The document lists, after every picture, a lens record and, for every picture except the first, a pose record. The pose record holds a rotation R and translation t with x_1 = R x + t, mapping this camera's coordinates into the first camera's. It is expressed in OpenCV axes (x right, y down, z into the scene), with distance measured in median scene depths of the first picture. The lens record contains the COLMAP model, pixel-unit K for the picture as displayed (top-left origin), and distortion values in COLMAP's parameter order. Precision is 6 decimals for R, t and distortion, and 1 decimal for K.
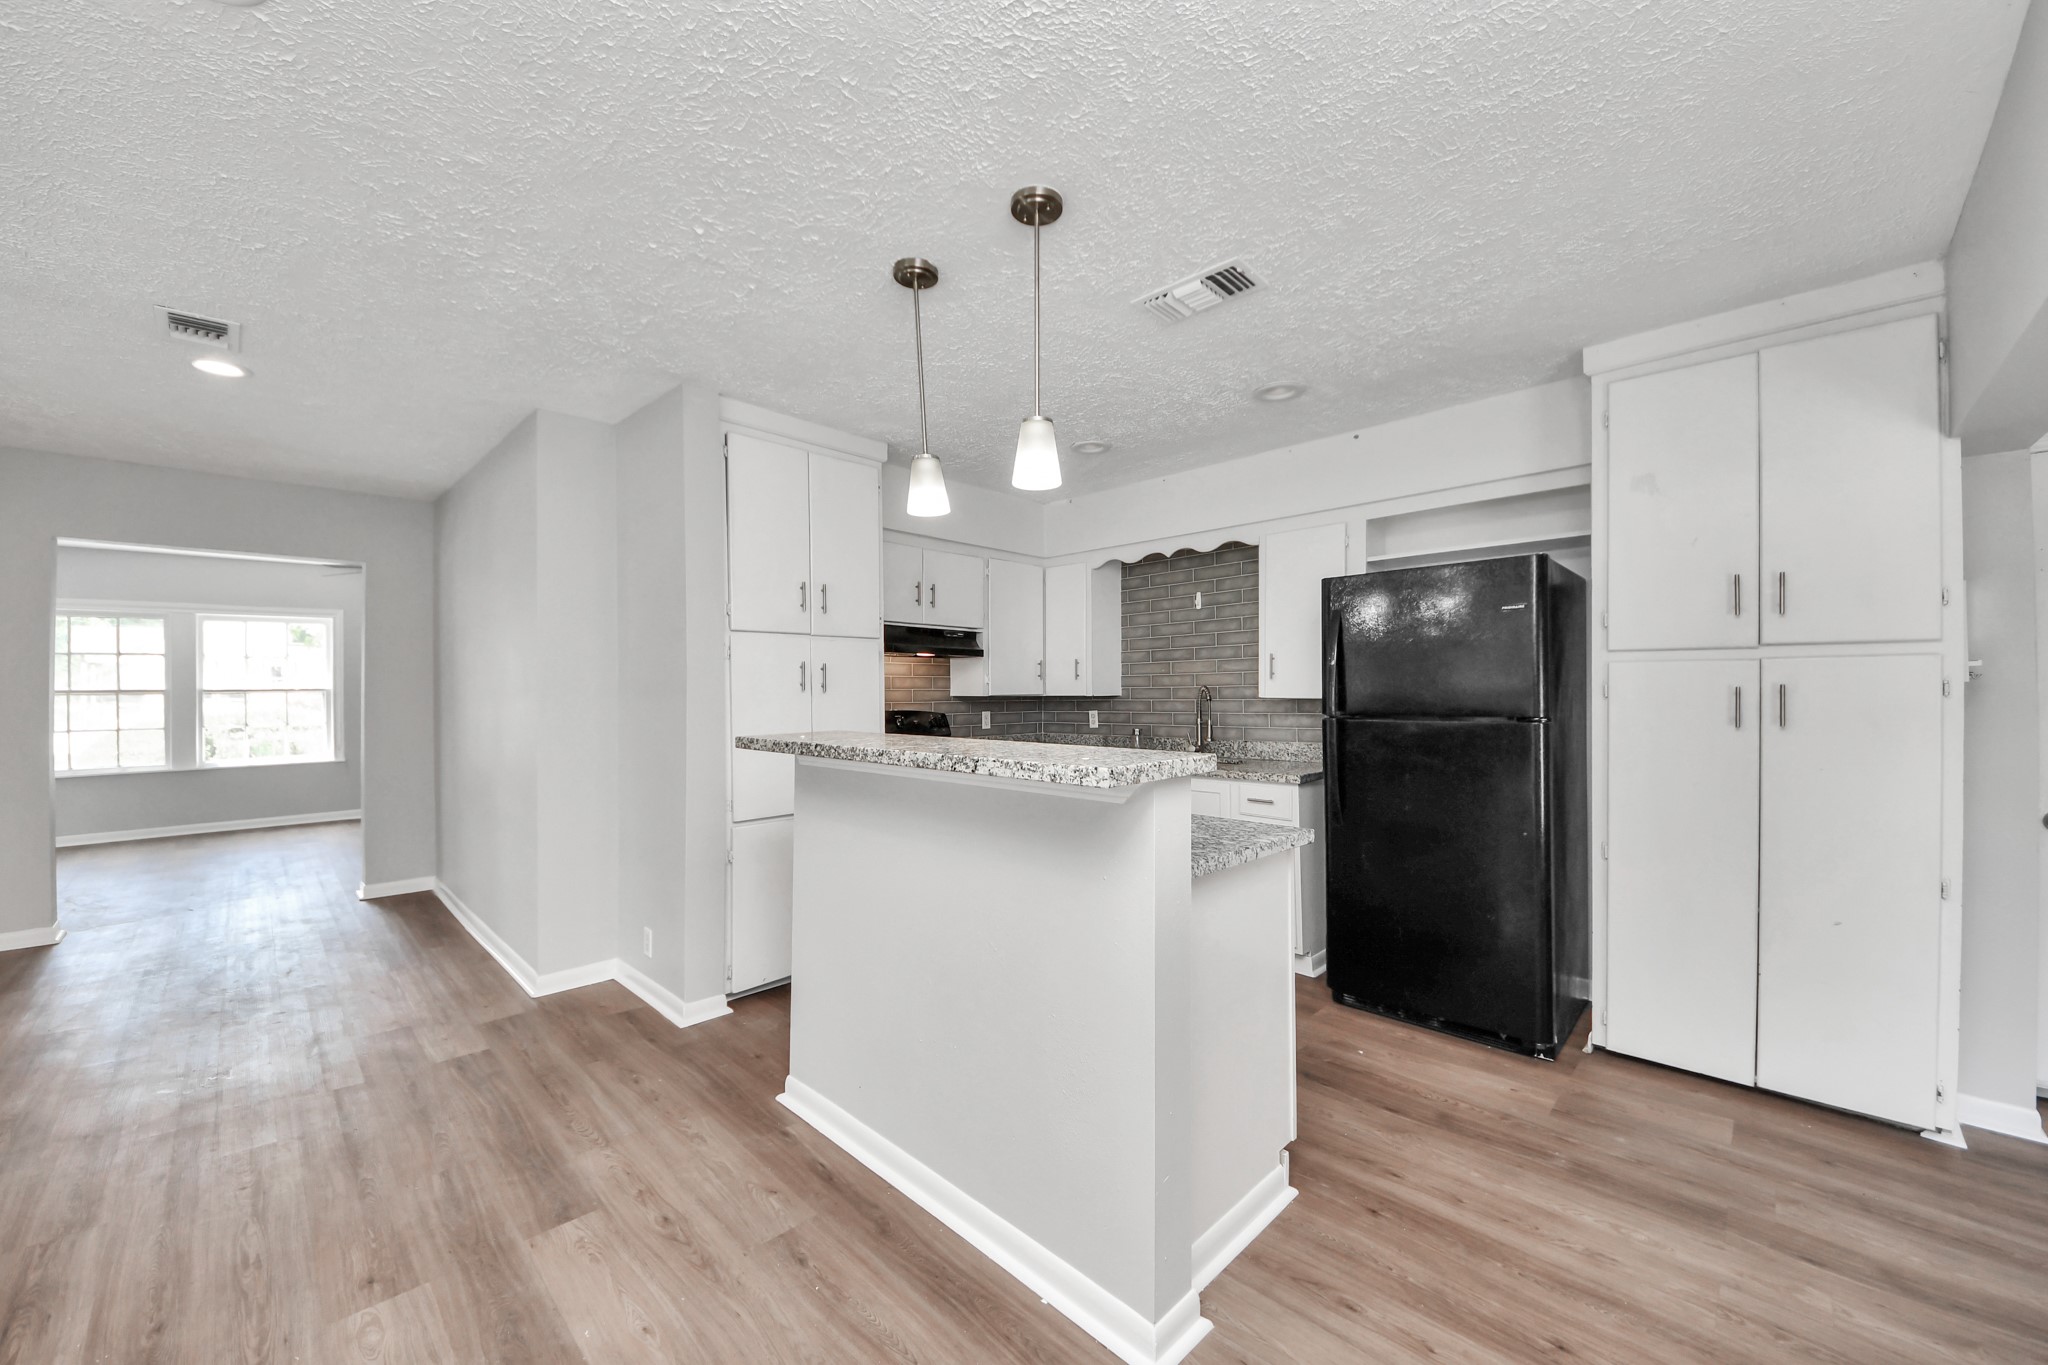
lens RADIAL K [[775.7, 0, 1021.4], [0, 775.7, 688.2], [0, 0, 1]] dist [-0.000667, -0.010394]
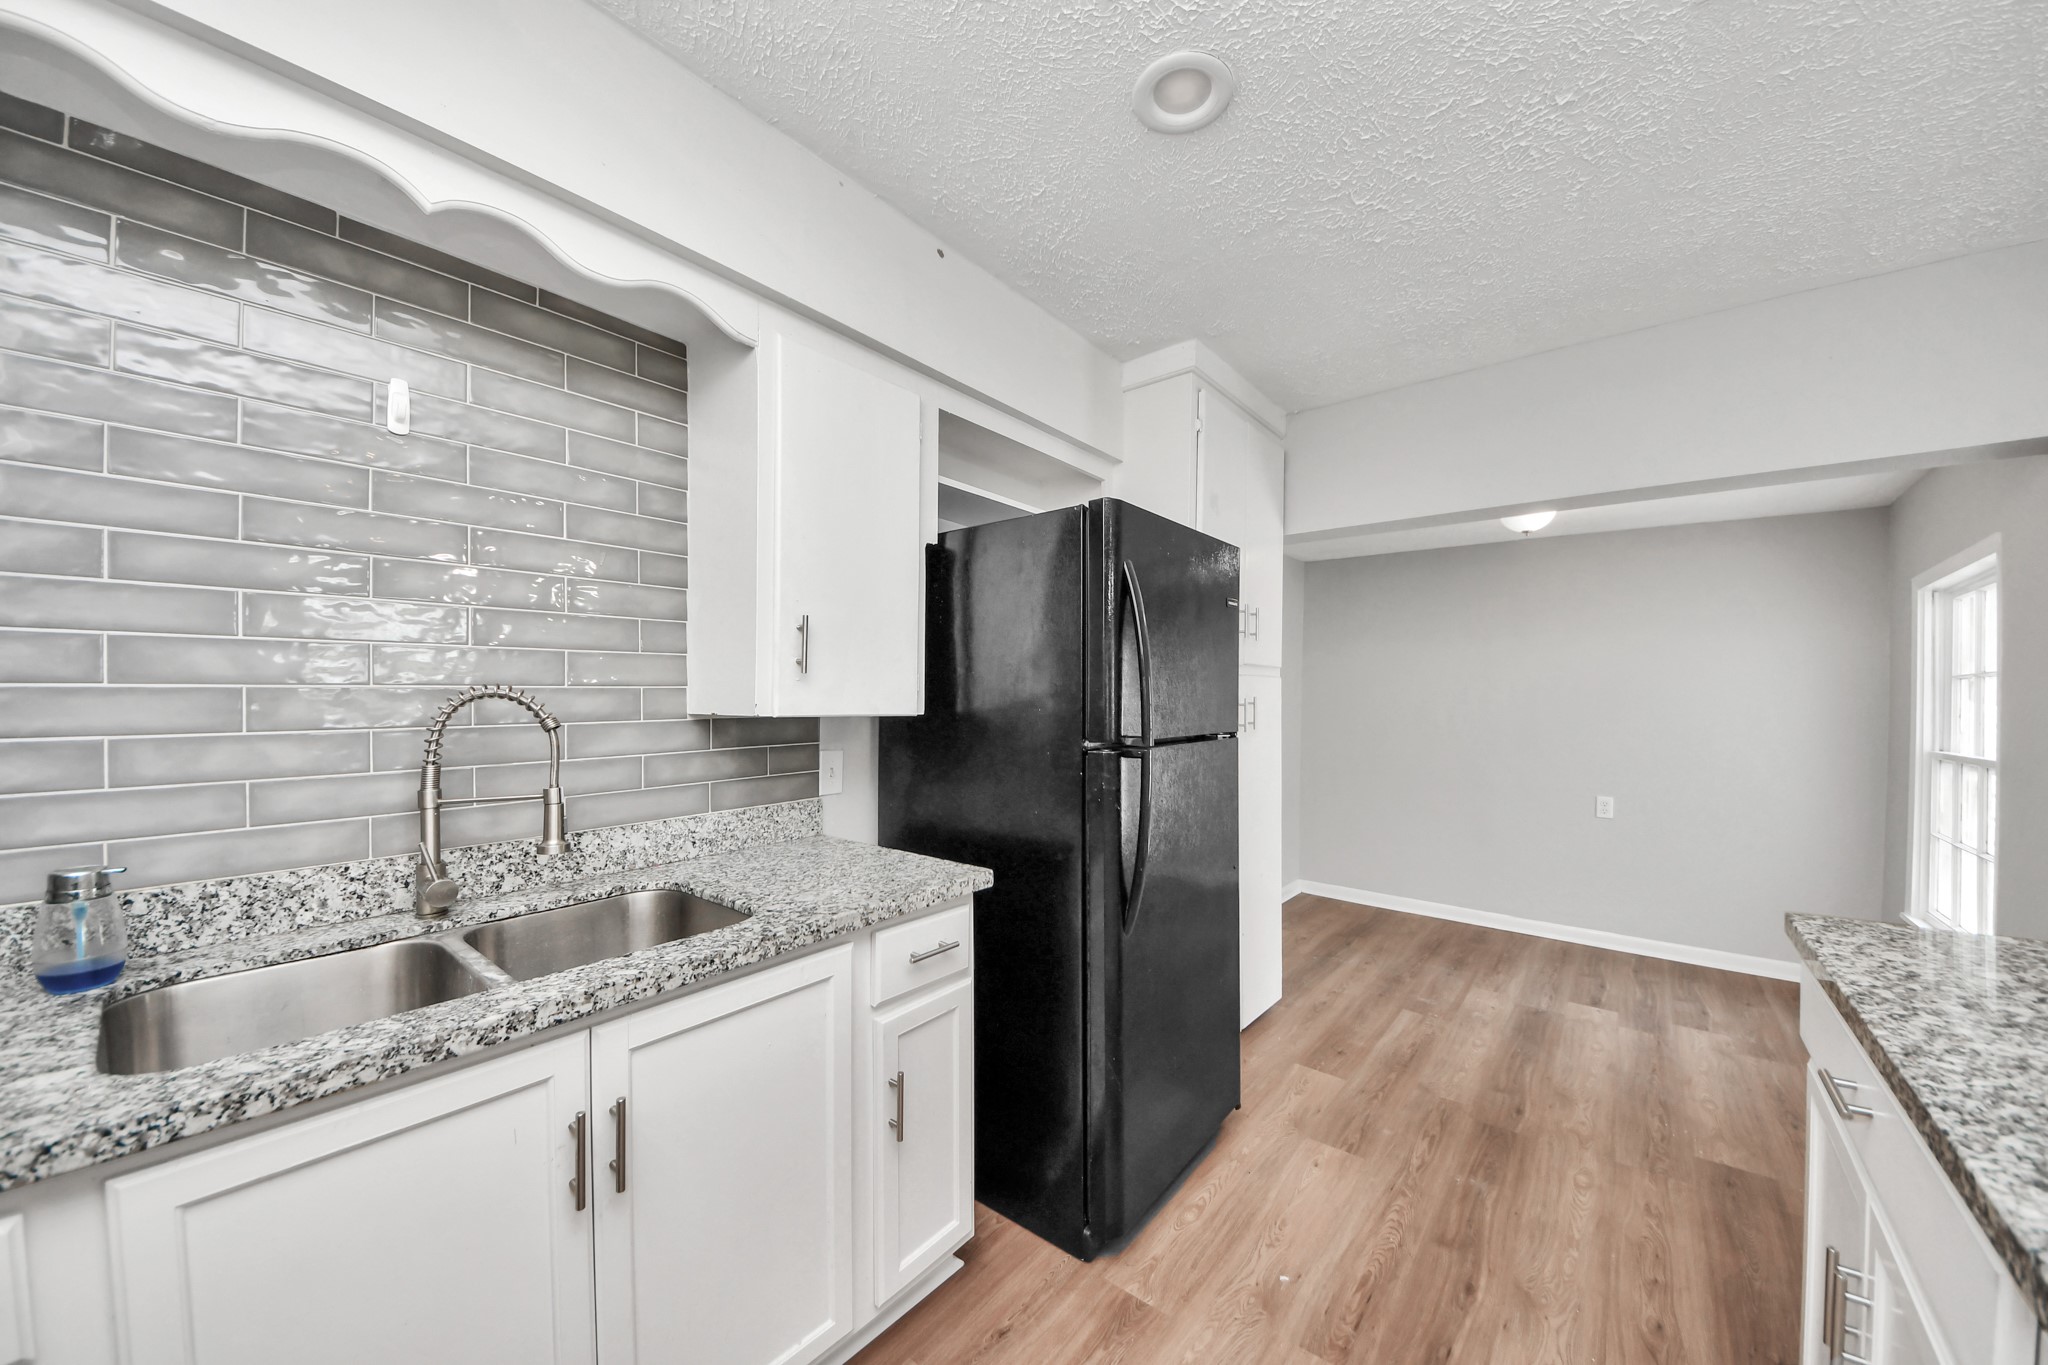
lens RADIAL K [[732.6, 0, 1024.7], [0, 732.6, 690.5], [0, 0, 1]] dist [0.001413, -0.009517]
pose [[-0.091972, 0.010951, 0.995701, -0.119338], [-0.002350, 0.999934, -0.011214, 0.003726], [-0.995759, -0.003372, -0.091941, 1.164835]]
